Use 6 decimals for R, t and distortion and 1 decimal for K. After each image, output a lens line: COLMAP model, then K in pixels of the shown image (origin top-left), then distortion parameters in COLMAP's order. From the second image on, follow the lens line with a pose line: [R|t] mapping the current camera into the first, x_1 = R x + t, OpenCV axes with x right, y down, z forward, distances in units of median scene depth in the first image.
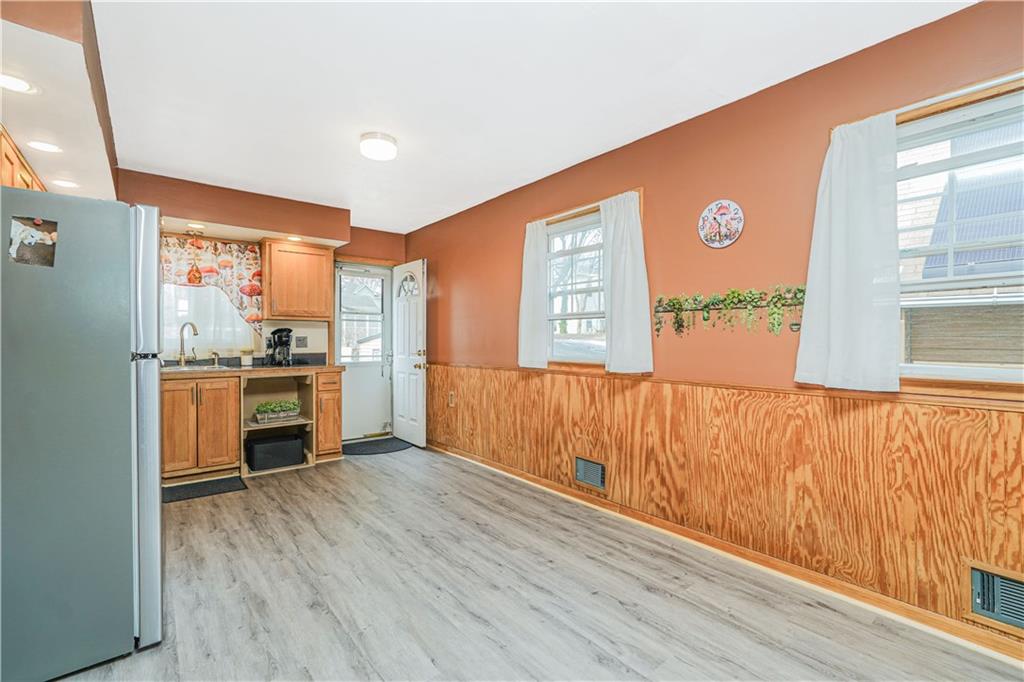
lens RADIAL K [[449.9, 0, 512.0], [0, 449.9, 341.0], [0, 0, 1]] dist [-0.028417, 0.000066]
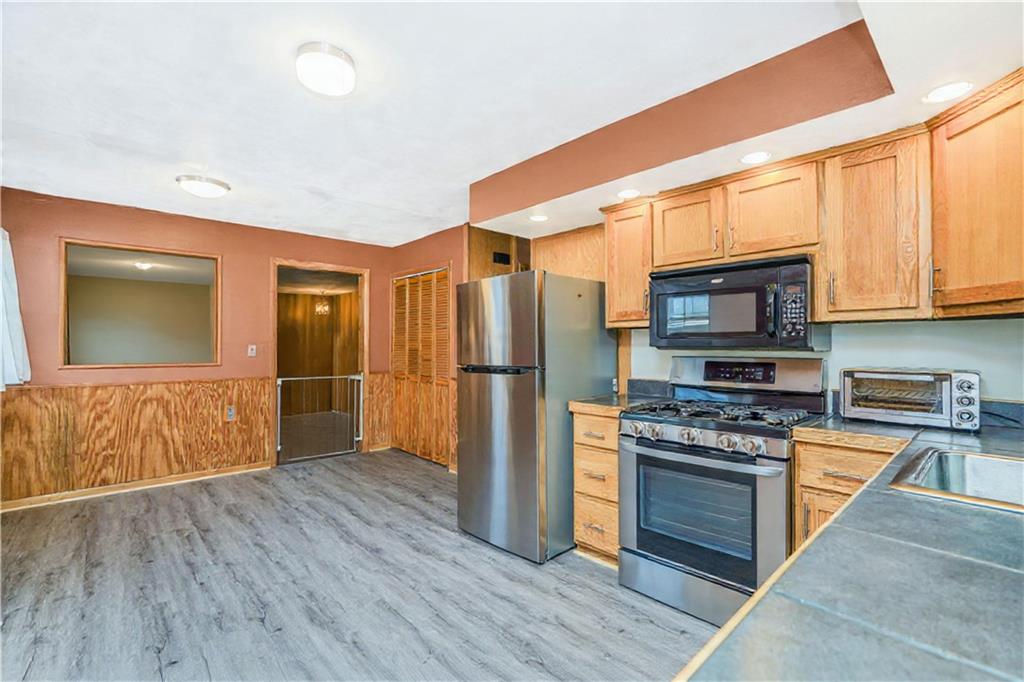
lens RADIAL K [[431.3, 0, 512.0], [0, 431.3, 341.0], [0, 0, 1]] dist [-0.024032, 0.000156]
pose [[-0.996235, -0.009994, -0.086115, -0.348474], [-0.008699, 0.999844, -0.015401, -0.016092], [0.086255, -0.014594, -0.996166, 1.111777]]
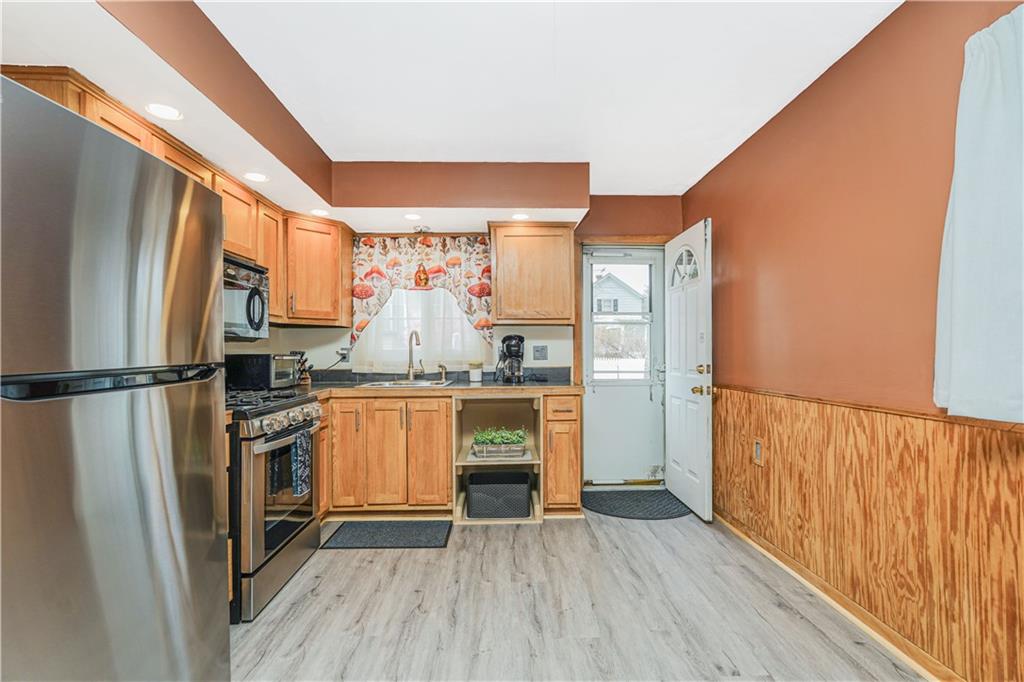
lens RADIAL K [[445.7, 0, 508.7], [0, 445.7, 352.1], [0, 0, 1]] dist [-0.000114, 0.000625]
pose [[0.784570, -0.005129, -0.620019, -0.033913], [0.005542, 0.999984, -0.001258, 0.002154], [0.620016, -0.002449, 0.784585, 0.394839]]
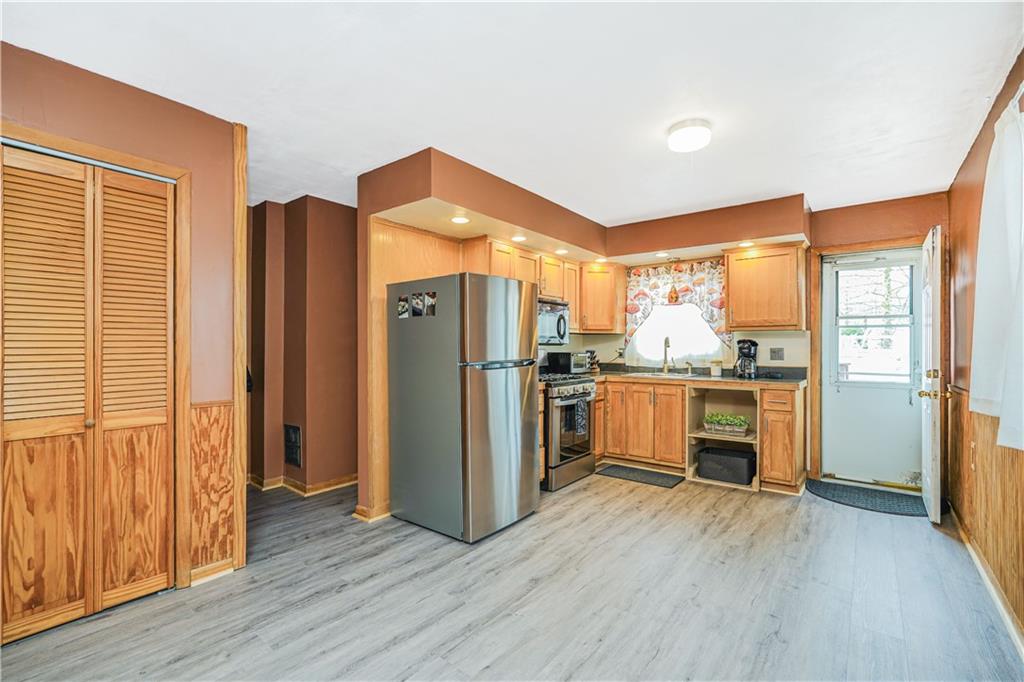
lens RADIAL K [[449.9, 0, 512.0], [0, 449.9, 341.0], [0, 0, 1]] dist [-0.028417, 0.000066]
pose [[0.204834, -0.010162, -0.978744, 0.335412], [-0.003457, 0.999932, -0.011105, -0.013362], [0.978791, 0.005658, 0.204785, 0.325143]]
